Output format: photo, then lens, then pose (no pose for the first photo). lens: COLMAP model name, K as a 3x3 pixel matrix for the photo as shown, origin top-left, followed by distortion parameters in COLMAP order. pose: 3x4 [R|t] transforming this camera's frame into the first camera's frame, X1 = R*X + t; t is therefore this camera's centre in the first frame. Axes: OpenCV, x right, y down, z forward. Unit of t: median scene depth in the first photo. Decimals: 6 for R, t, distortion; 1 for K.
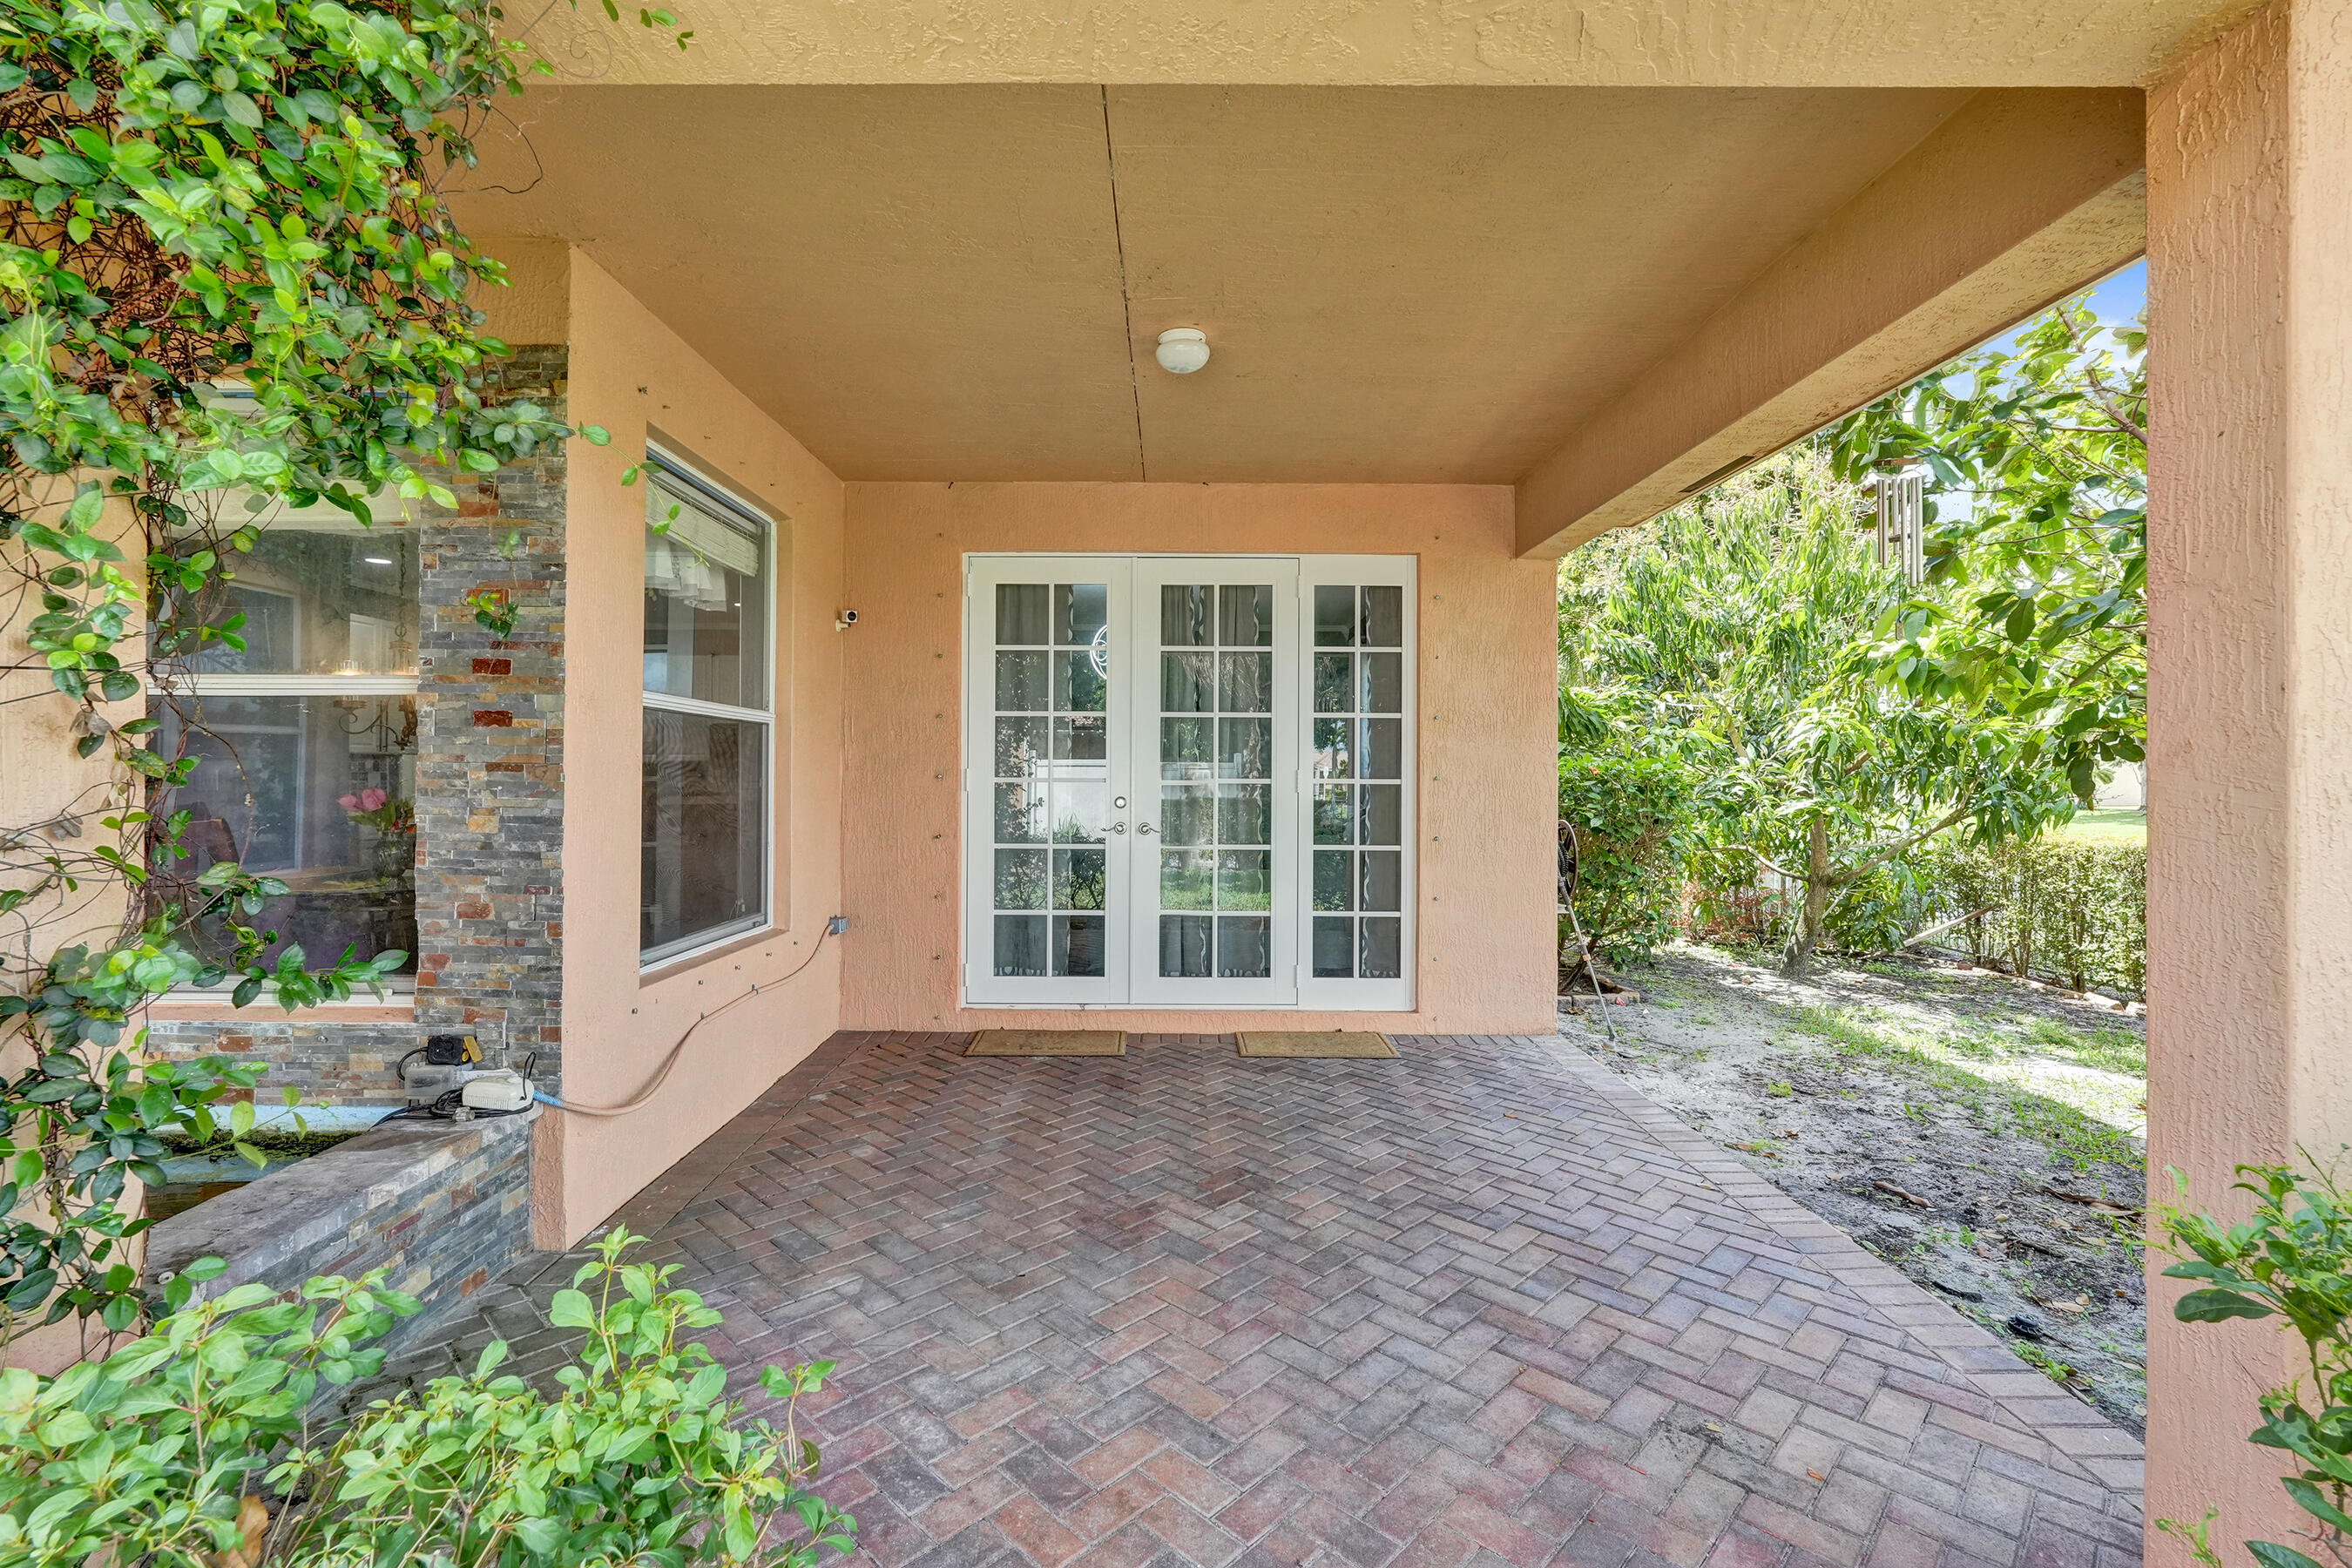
lens RADIAL K [[1032.5, 0, 1176.0], [0, 1032.5, 784.0], [0, 0, 1]] dist [-0.001279, 0.000045]
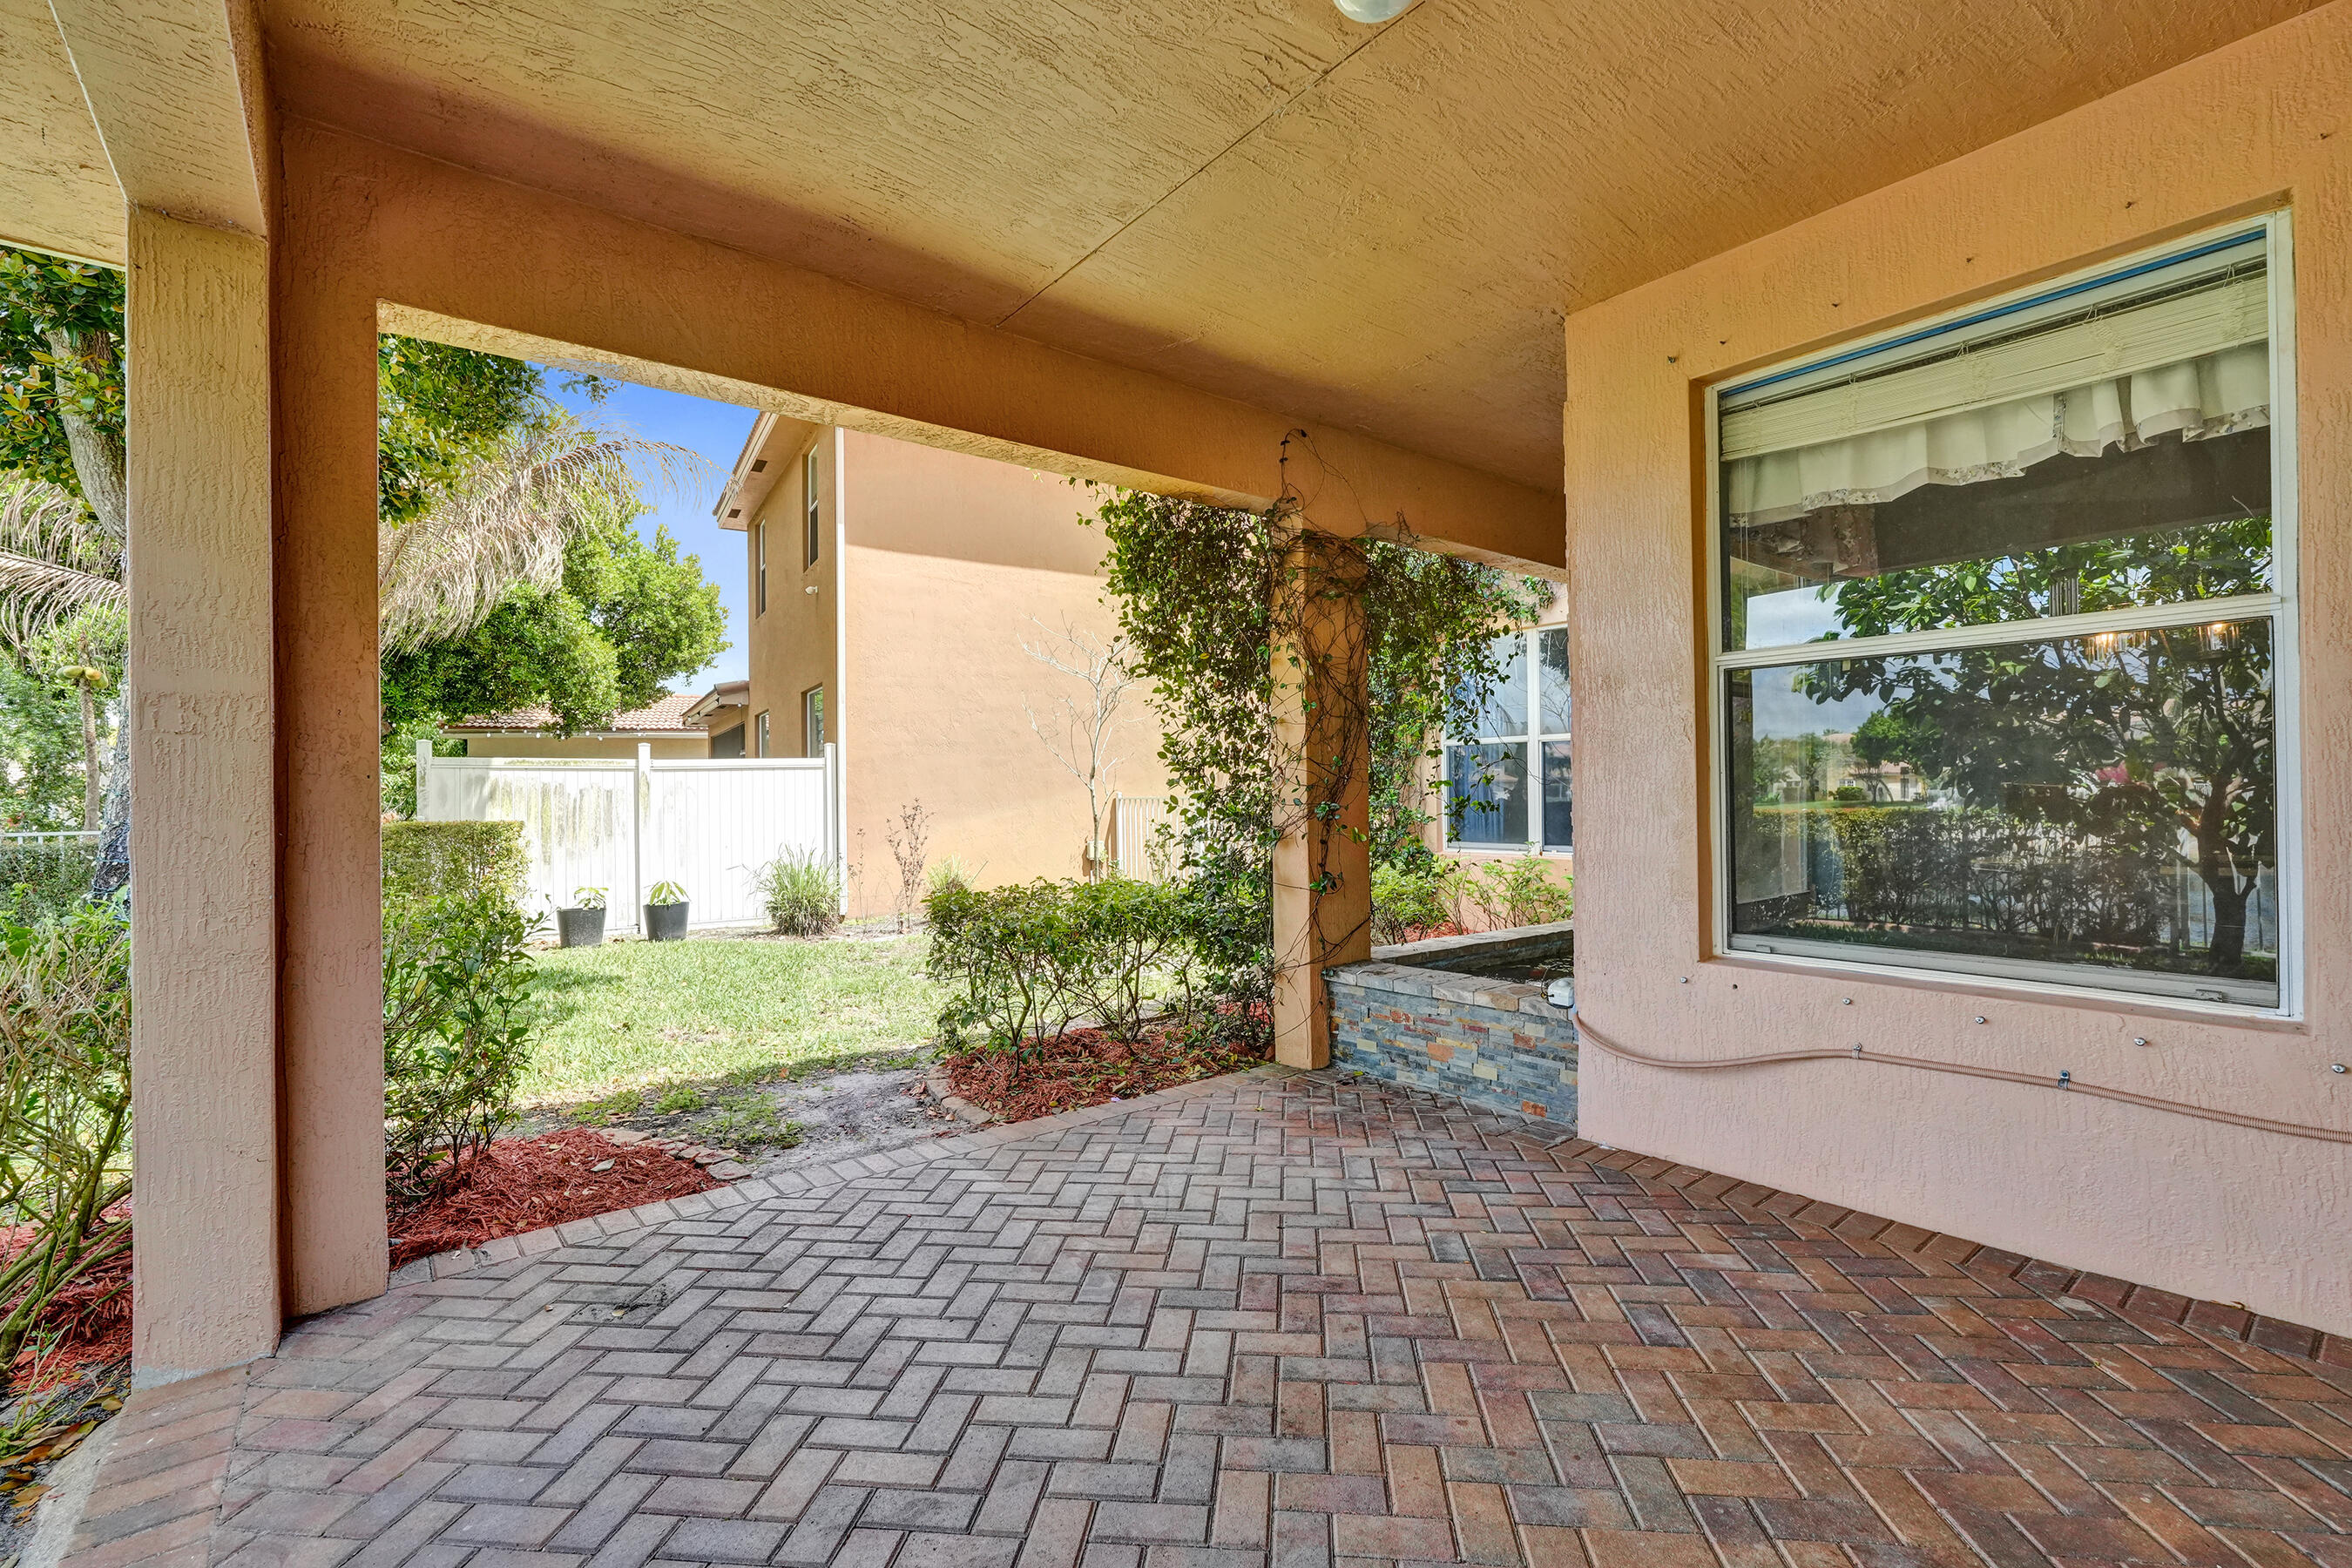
lens RADIAL K [[1050.4, 0, 1172.5], [0, 1050.4, 790.5], [0, 0, 1]] dist [-0.004772, 0.005499]
pose [[-0.786030, 0.002902, -0.618182, 0.453596], [0.005932, 0.999978, -0.002848, 0.032069], [0.618160, -0.005905, -0.786030, 1.369460]]
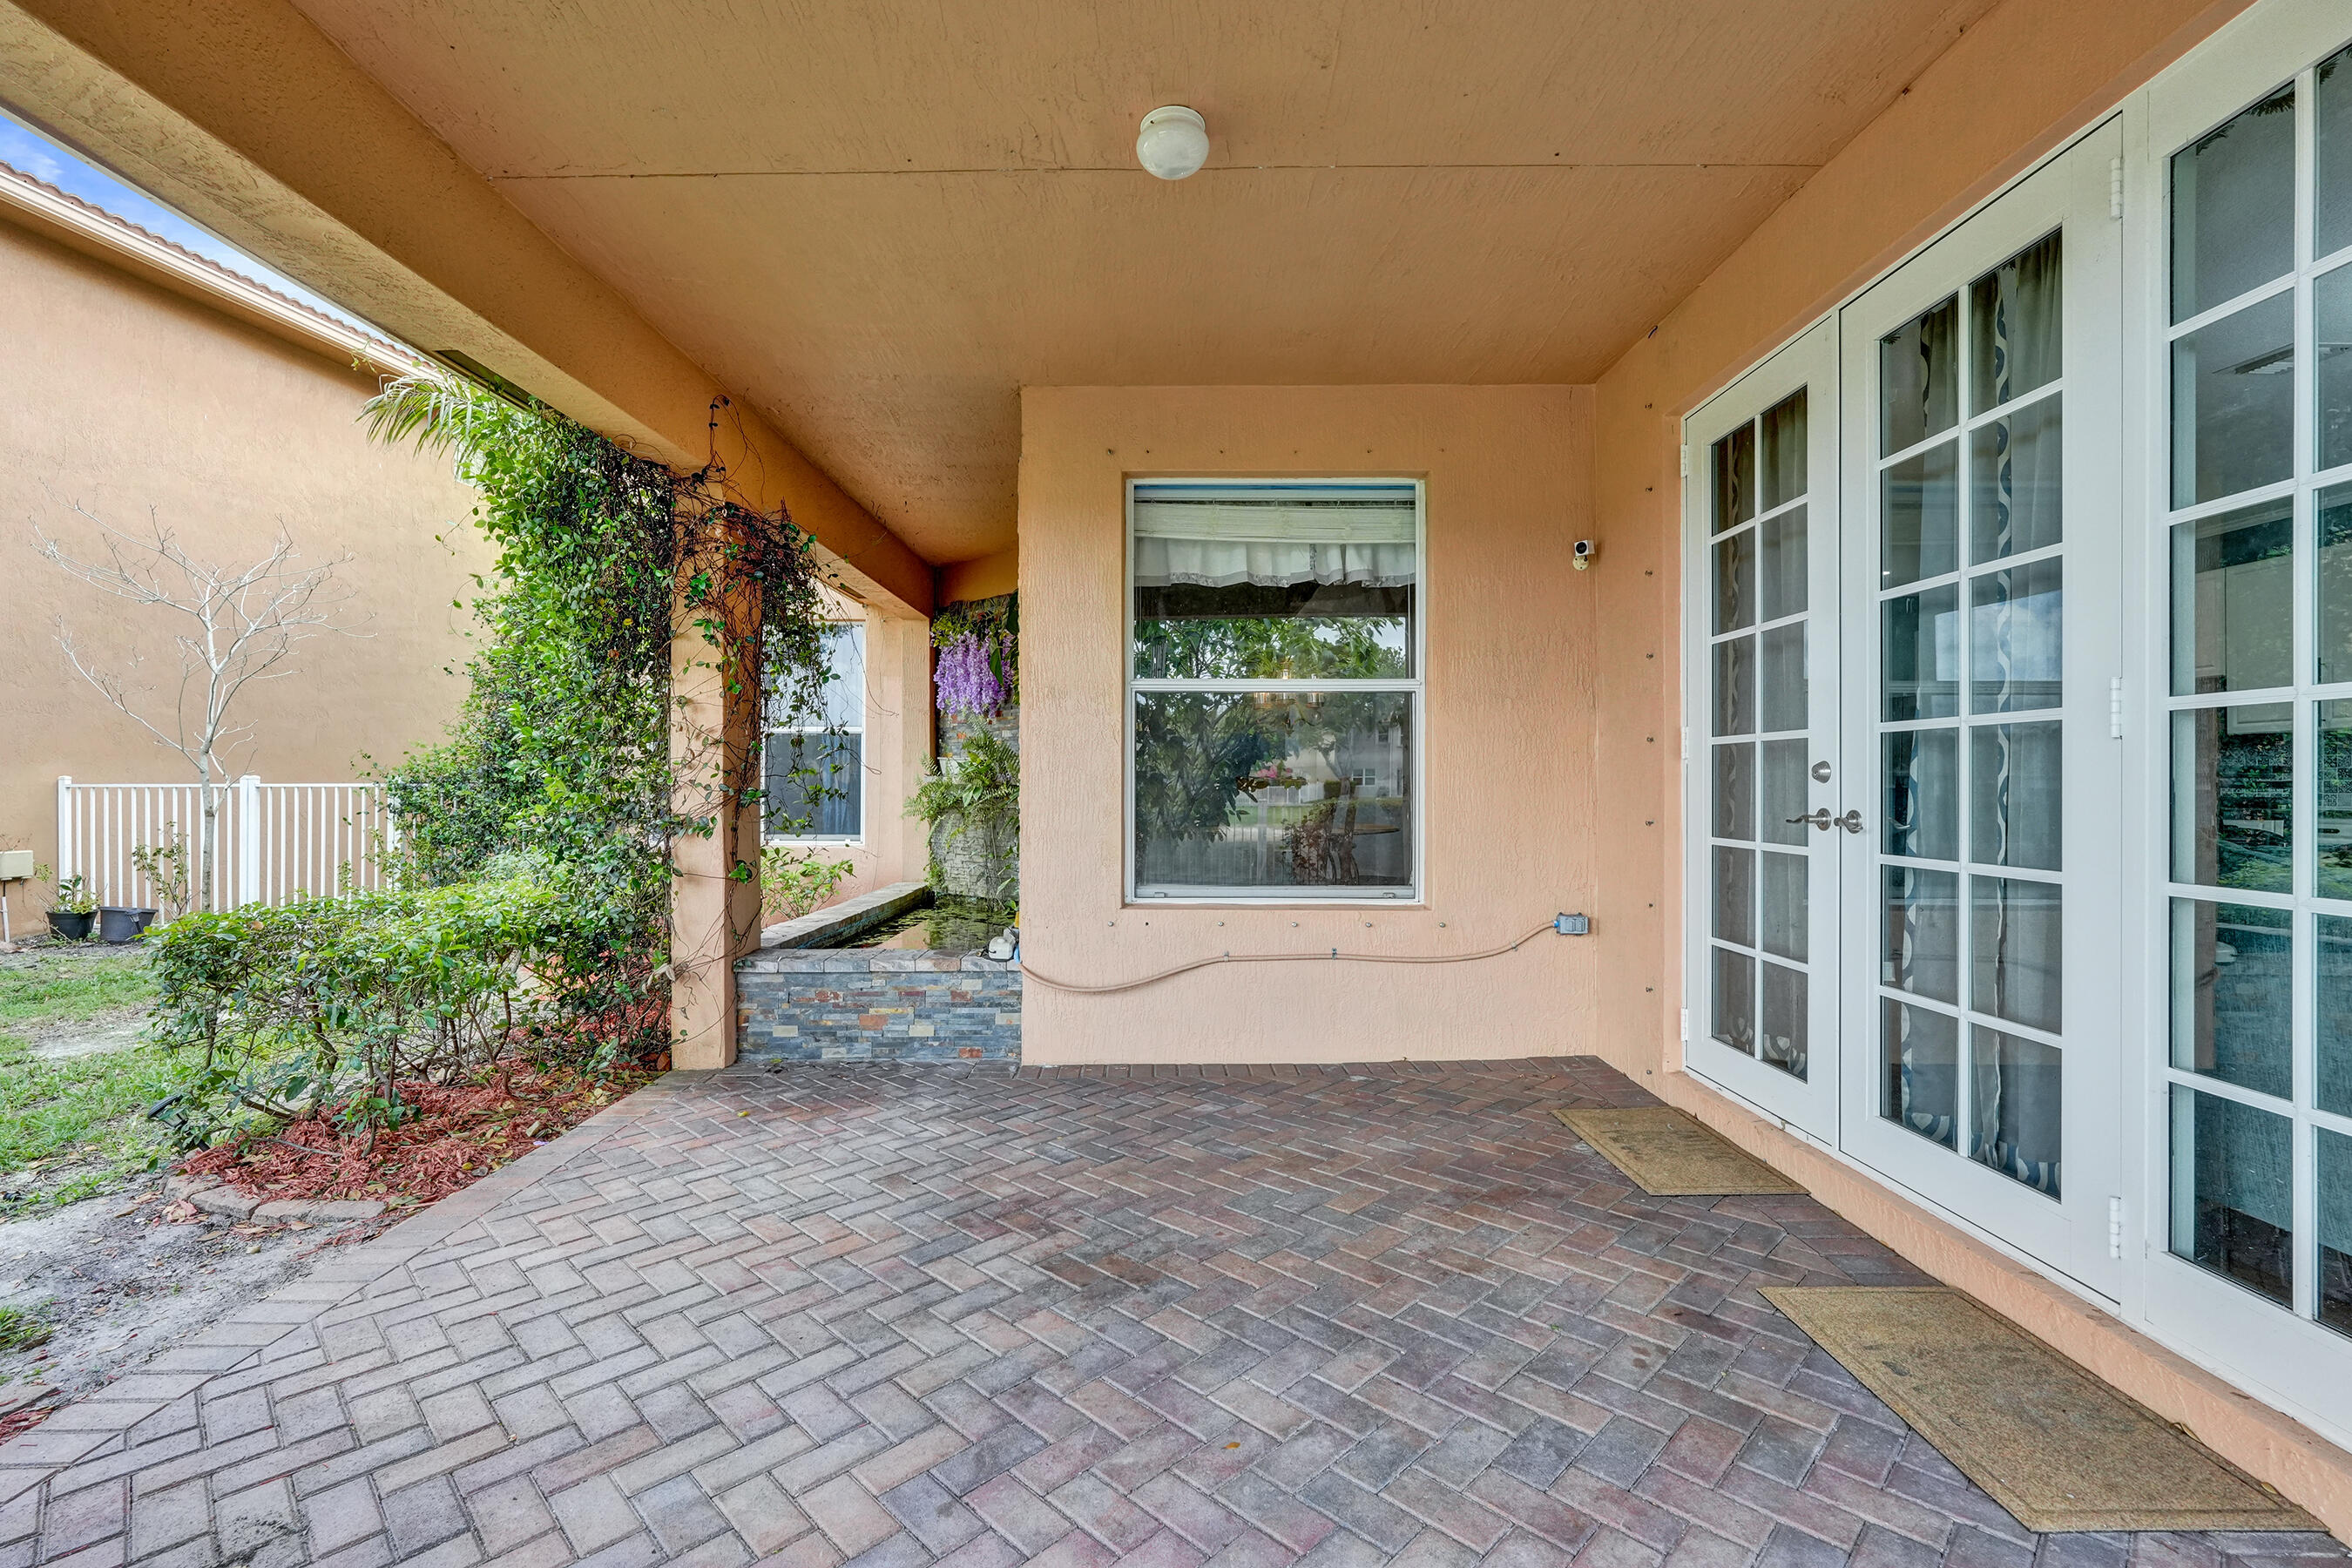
lens RADIAL K [[1050.4, 0, 1172.5], [0, 1050.4, 790.5], [0, 0, 1]] dist [-0.004772, 0.005499]
pose [[-0.003763, 0.000245, -0.999993, 0.750979], [-0.004750, 0.999989, 0.000263, 0.043639], [0.999982, 0.004751, -0.003762, 0.992174]]
